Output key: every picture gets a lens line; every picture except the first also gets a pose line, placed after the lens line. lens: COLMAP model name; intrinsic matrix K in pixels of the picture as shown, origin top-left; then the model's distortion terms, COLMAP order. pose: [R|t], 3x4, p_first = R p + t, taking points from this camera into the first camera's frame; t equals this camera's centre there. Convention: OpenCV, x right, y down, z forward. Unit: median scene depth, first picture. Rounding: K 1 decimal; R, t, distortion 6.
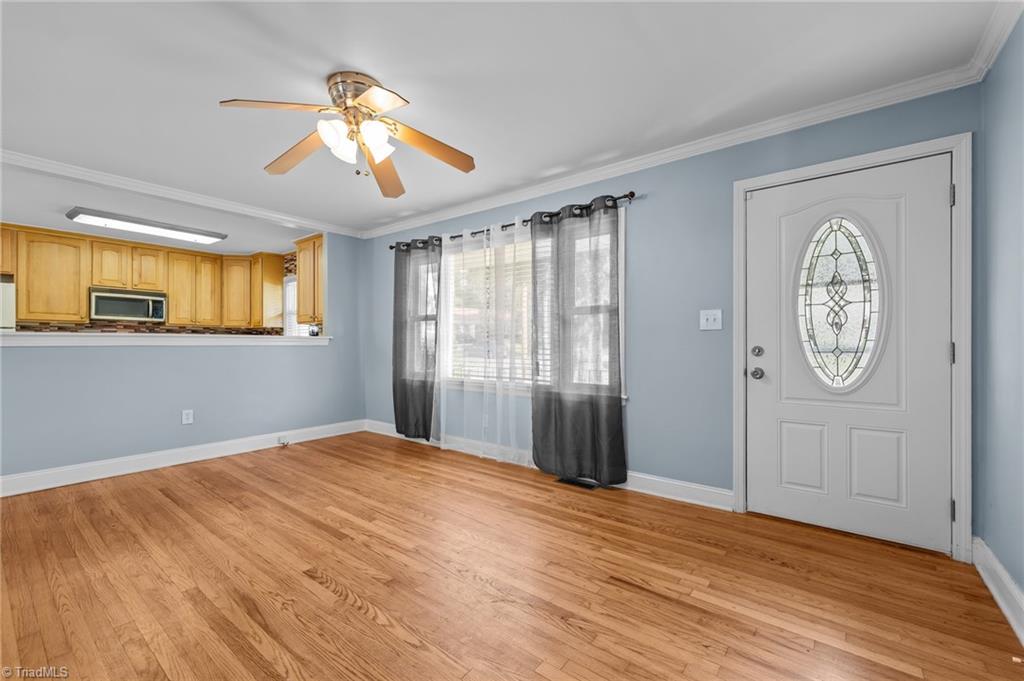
lens RADIAL K [[420.2, 0, 506.5], [0, 420.2, 345.2], [0, 0, 1]] dist [0.001842, -0.000149]
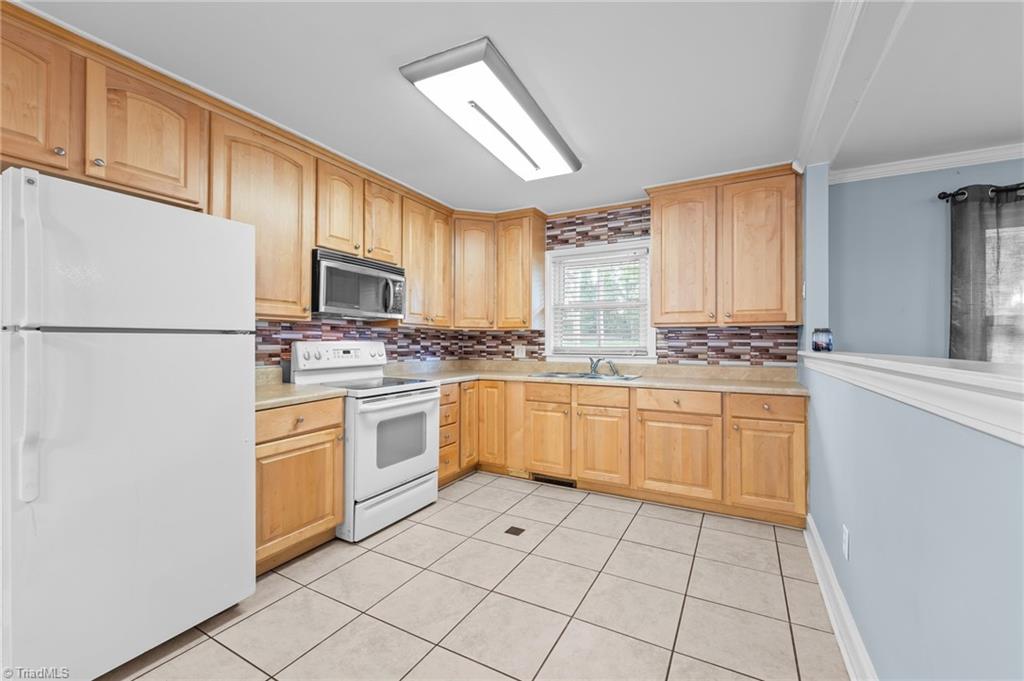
lens RADIAL K [[420.2, 0, 513.8], [0, 420.2, 338.9], [0, 0, 1]] dist [0.001842, -0.000149]
pose [[0.987074, 0.004741, 0.160192, -0.785960], [-0.003333, 0.999953, -0.009058, -0.025878], [-0.160228, 0.008407, 0.987044, 0.440465]]
